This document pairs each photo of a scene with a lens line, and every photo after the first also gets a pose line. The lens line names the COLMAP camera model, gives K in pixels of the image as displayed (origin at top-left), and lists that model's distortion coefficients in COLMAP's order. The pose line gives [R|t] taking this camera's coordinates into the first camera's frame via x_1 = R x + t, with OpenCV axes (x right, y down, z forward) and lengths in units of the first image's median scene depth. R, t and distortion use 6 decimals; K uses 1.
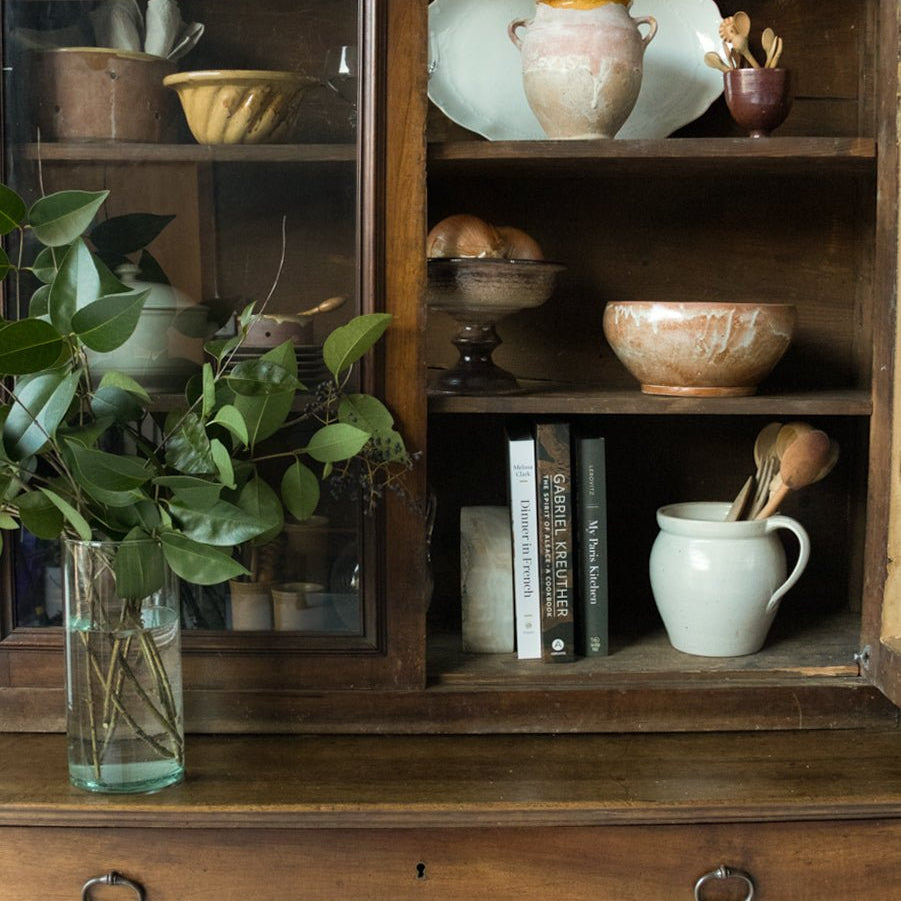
lens RADIAL K [[1245.2, 0, 459.0], [0, 1245.2, 453.4], [0, 0, 1]] dist [-0.108890, 0.000000]
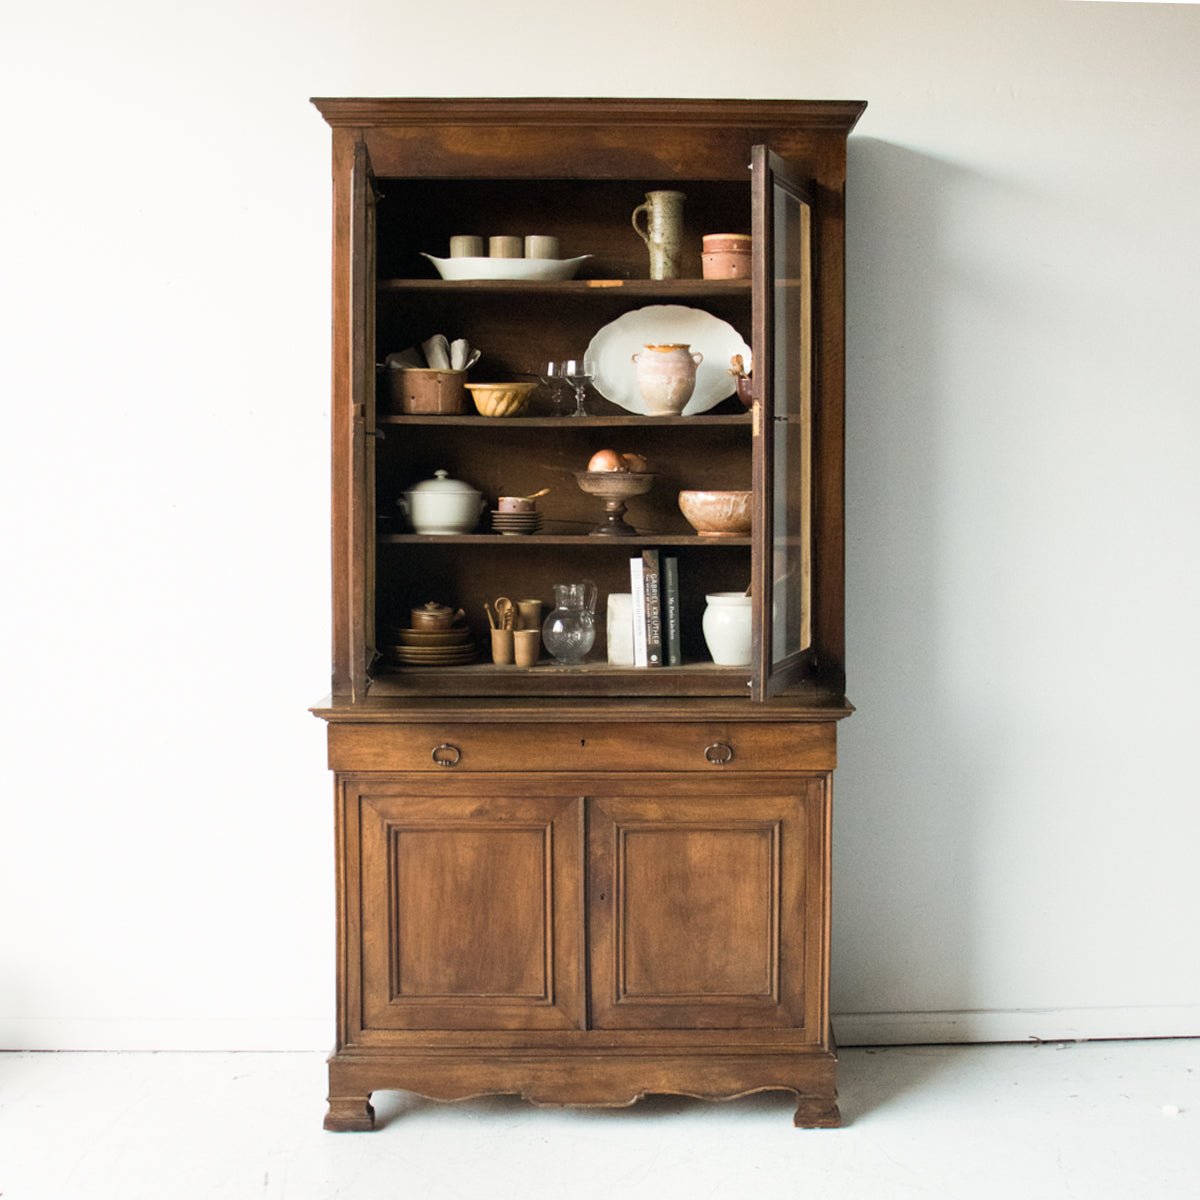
lens RADIAL K [[1802.0, 0, 732.7], [0, 1802.0, 500.4], [0, 0, 1]] dist [-0.100943, 0.000000]
pose [[0.999651, 0.001876, 0.026355, 0.138289], [0.000345, 0.996464, -0.084017, 0.152333], [-0.026419, 0.083997, 0.996116, -2.076800]]
